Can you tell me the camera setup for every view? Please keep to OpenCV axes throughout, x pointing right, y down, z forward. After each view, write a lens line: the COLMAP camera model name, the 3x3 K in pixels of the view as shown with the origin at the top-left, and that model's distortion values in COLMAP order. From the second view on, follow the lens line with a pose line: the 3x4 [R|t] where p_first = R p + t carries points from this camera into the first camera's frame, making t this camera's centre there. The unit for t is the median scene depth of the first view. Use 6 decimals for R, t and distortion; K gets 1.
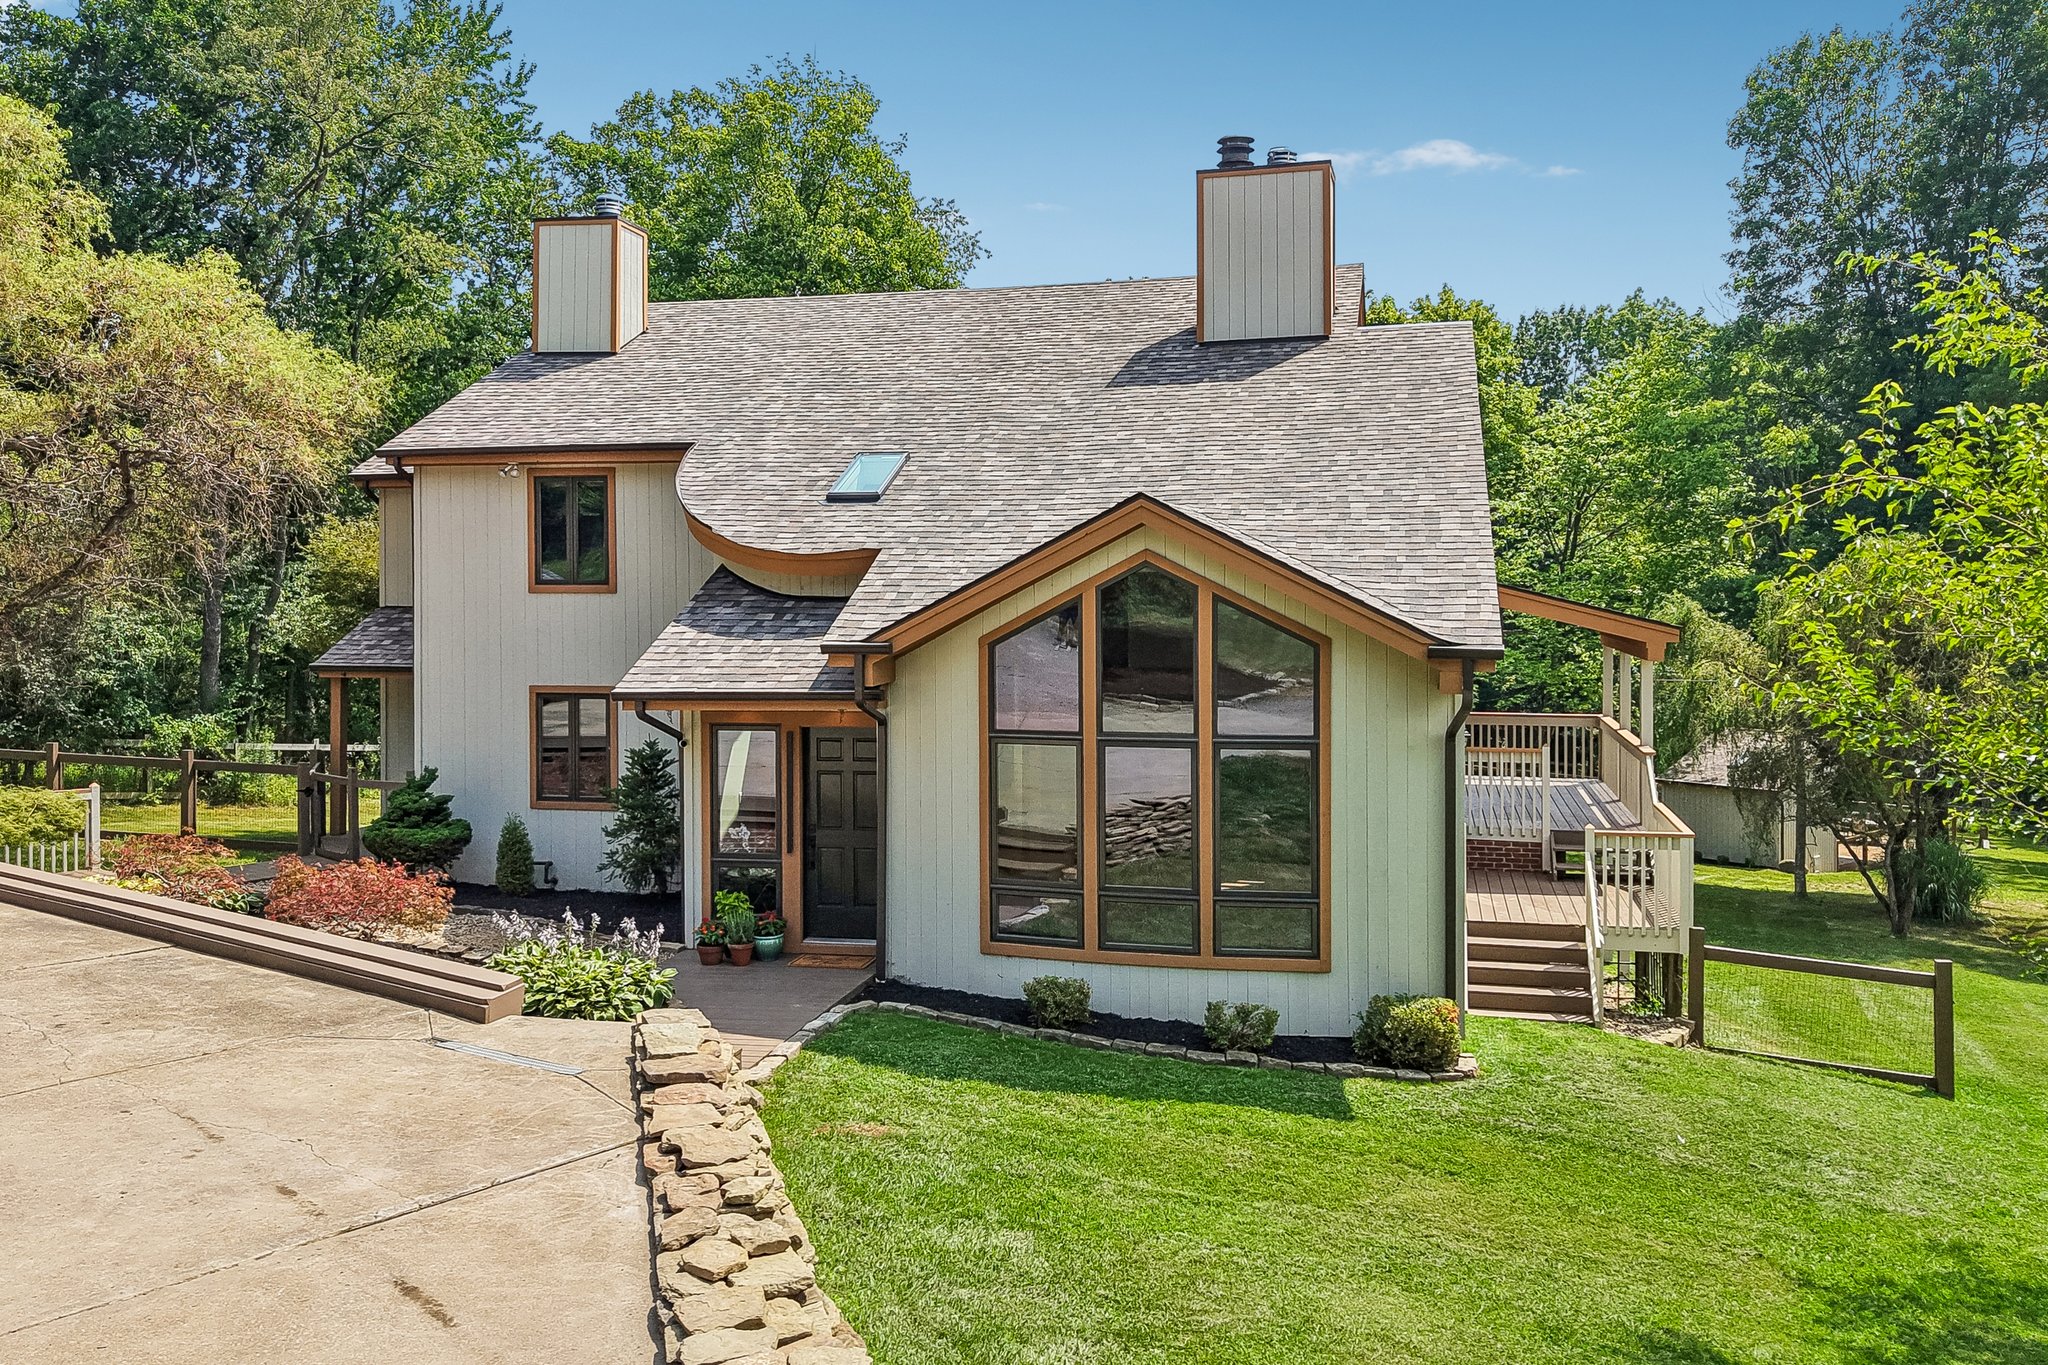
lens RADIAL K [[1540.7, 0, 1012.9], [0, 1540.7, 676.5], [0, 0, 1]] dist [0.028190, 0.002511]
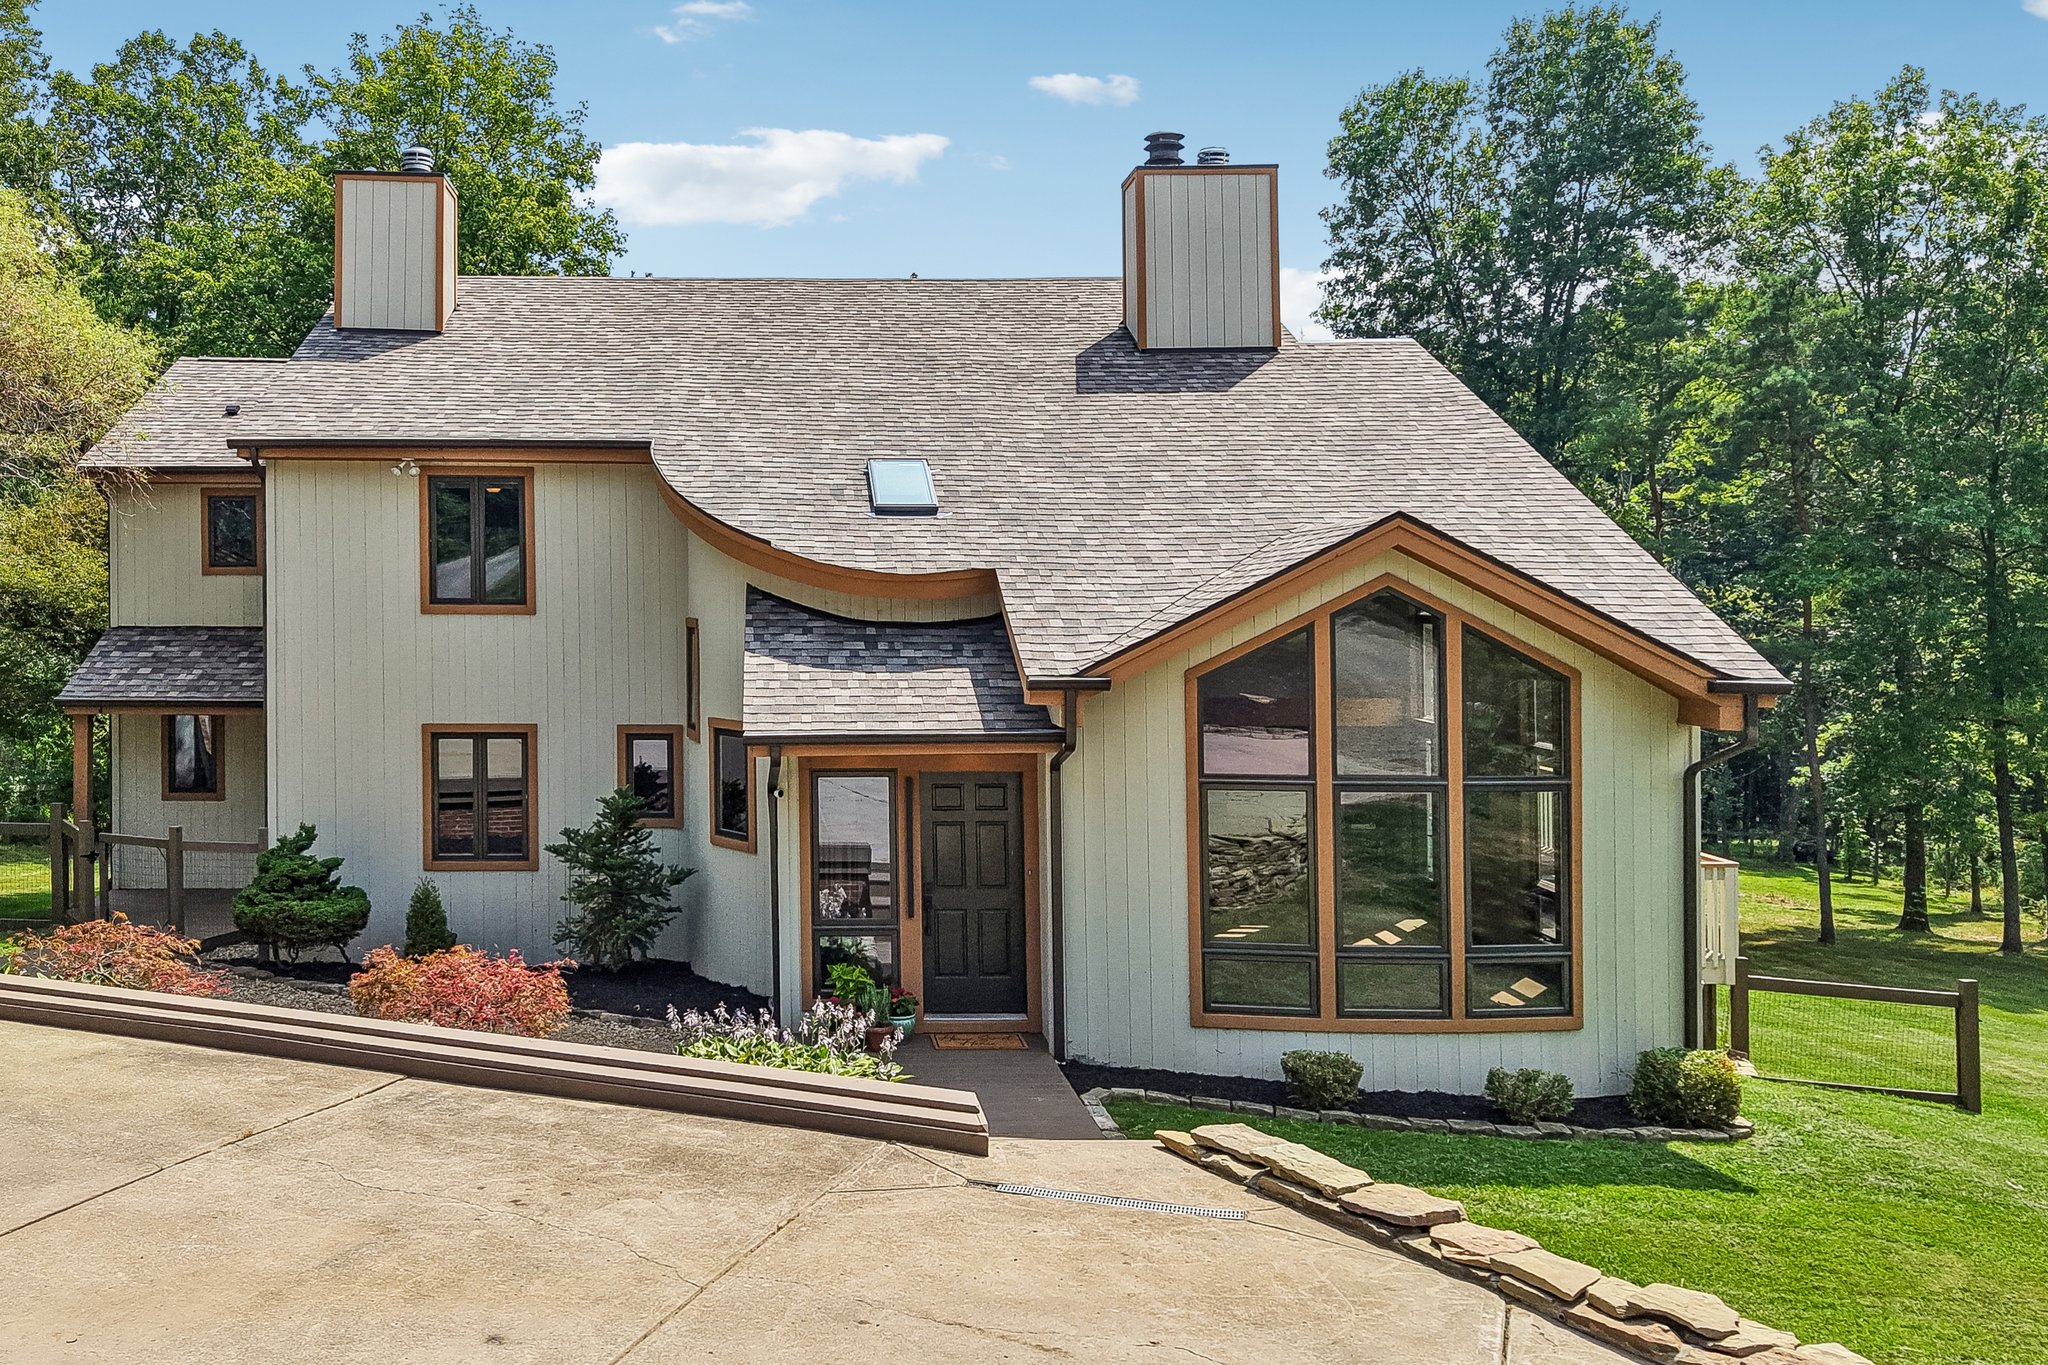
lens RADIAL K [[1637.9, 0, 1025.7], [0, 1637.9, 670.0], [0, 0, 1]] dist [0.021400, -0.026464]
pose [[0.973915, -0.002761, 0.226895, -0.285767], [0.006743, 0.999836, -0.016780, -0.009154], [-0.226812, 0.017872, 0.973775, 0.085860]]
